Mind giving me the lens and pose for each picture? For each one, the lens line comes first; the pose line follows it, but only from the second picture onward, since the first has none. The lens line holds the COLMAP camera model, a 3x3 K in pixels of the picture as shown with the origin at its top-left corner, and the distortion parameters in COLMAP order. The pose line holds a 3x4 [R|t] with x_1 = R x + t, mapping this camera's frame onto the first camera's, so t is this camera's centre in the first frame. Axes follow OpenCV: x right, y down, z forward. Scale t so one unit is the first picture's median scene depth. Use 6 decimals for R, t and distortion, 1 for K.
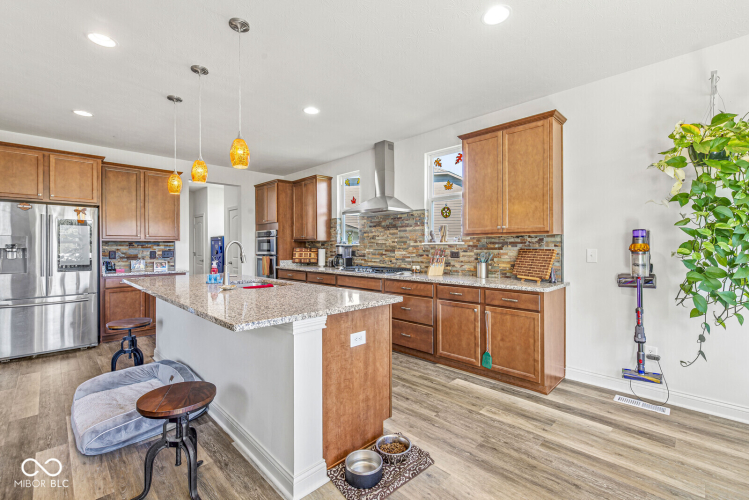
lens RADIAL K [[326.3, 0, 374.1], [0, 326.3, 247.5], [0, 0, 1]] dist [0.000664, 0.000112]
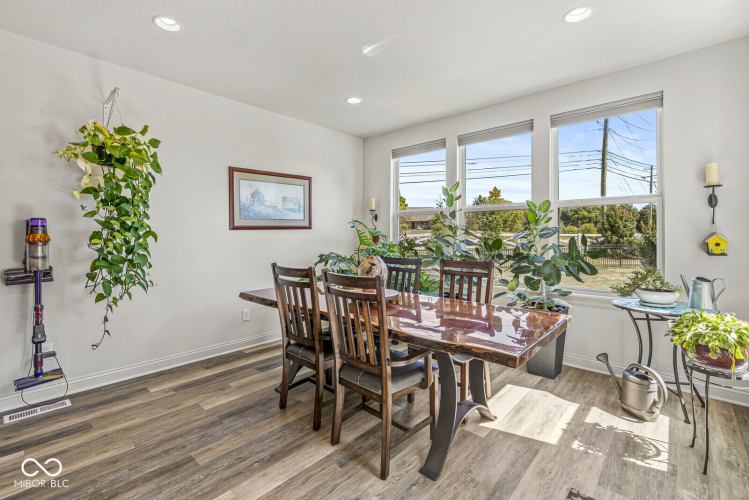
lens RADIAL K [[326.3, 0, 370.7], [0, 326.3, 237.7], [0, 0, 1]] dist [0.000664, 0.000112]
pose [[-0.029302, 0.001995, 0.999569, -0.128524], [0.001042, 0.999998, -0.001966, 0.001680], [-0.999570, 0.000984, -0.029304, 0.107780]]
